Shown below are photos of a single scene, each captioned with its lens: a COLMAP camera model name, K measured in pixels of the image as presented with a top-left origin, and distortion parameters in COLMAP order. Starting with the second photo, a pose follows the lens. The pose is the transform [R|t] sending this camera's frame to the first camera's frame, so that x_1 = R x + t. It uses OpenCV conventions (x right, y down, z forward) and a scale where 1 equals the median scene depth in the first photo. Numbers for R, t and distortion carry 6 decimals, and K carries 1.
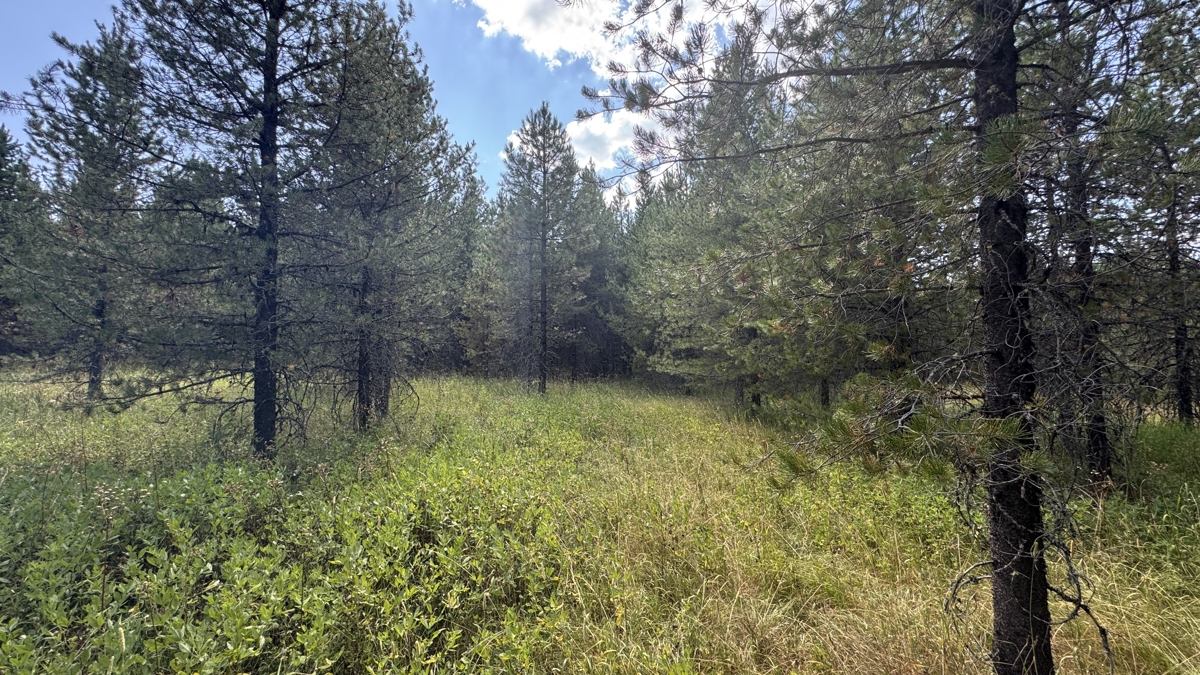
lens RADIAL K [[482.6, 0, 600.6], [0, 482.6, 335.1], [0, 0, 1]] dist [-0.004287, -0.000119]
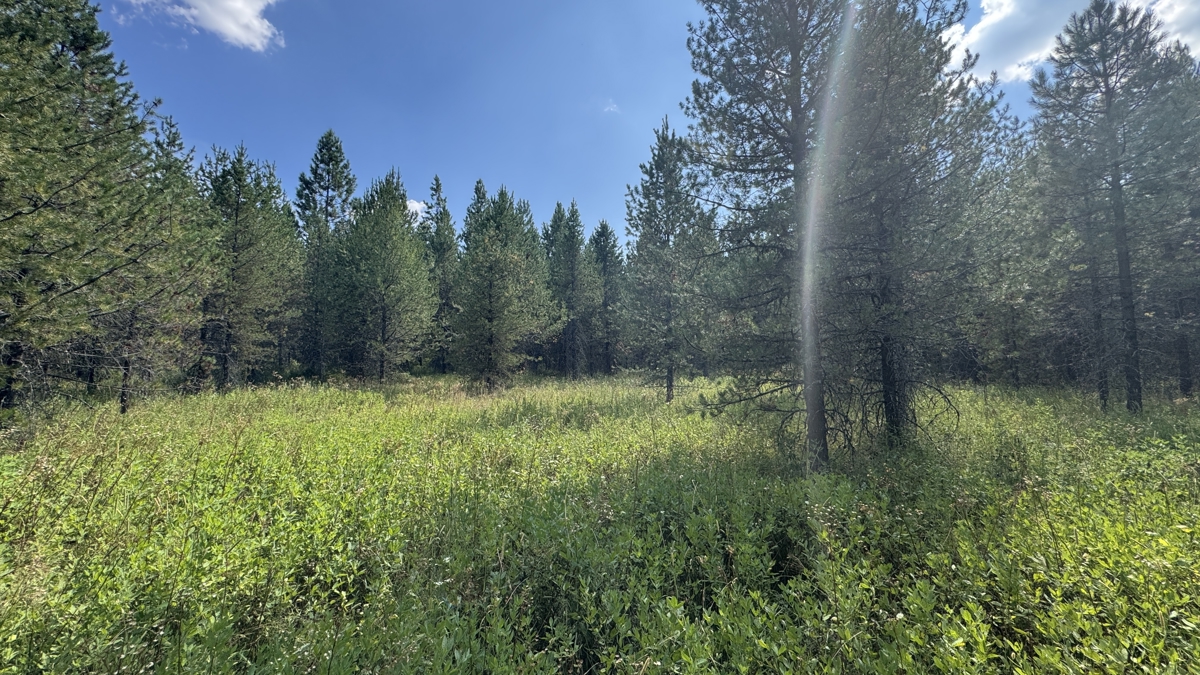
lens RADIAL K [[482.6, 0, 600.2], [0, 482.6, 338.1], [0, 0, 1]] dist [-0.004287, -0.000119]
pose [[0.616073, -0.062777, -0.785183, -0.082050], [0.058677, 0.997707, -0.033730, -0.008258], [0.785500, -0.025292, 0.618344, -0.009194]]
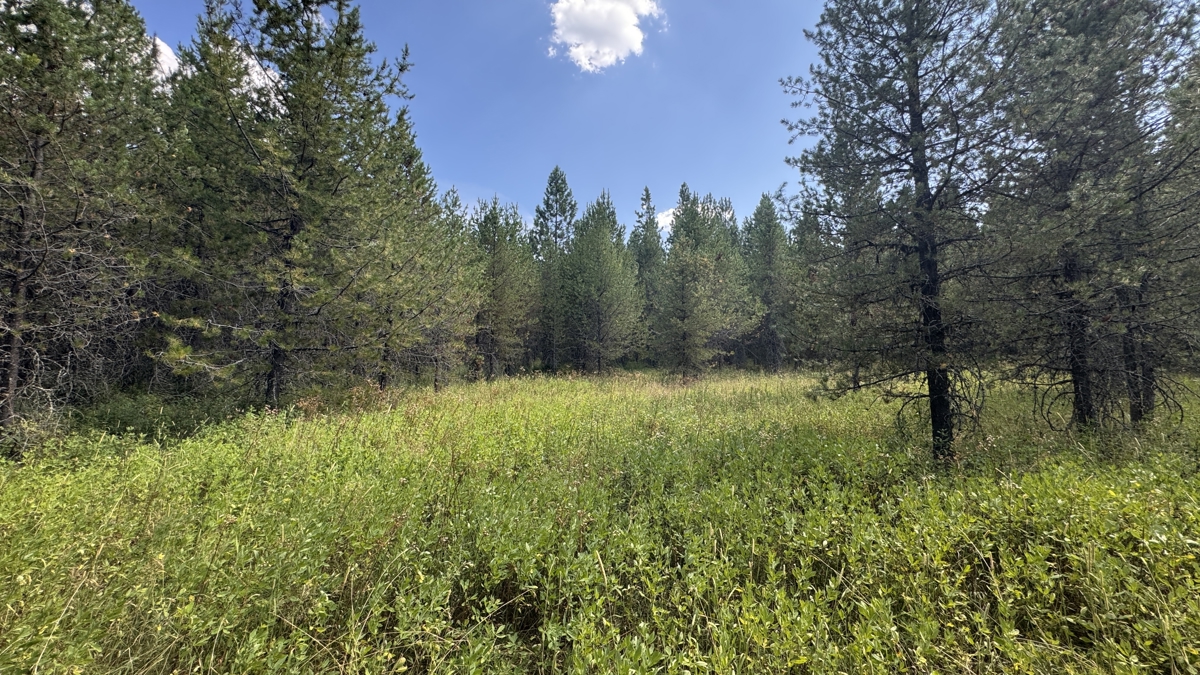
lens RADIAL K [[482.6, 0, 599.5], [0, 482.6, 338.6], [0, 0, 1]] dist [-0.004287, -0.000119]
pose [[0.215837, -0.068237, -0.974042, 0.130537], [0.072023, 0.995950, -0.053812, 0.003600], [0.973769, -0.058539, 0.219878, 0.003696]]
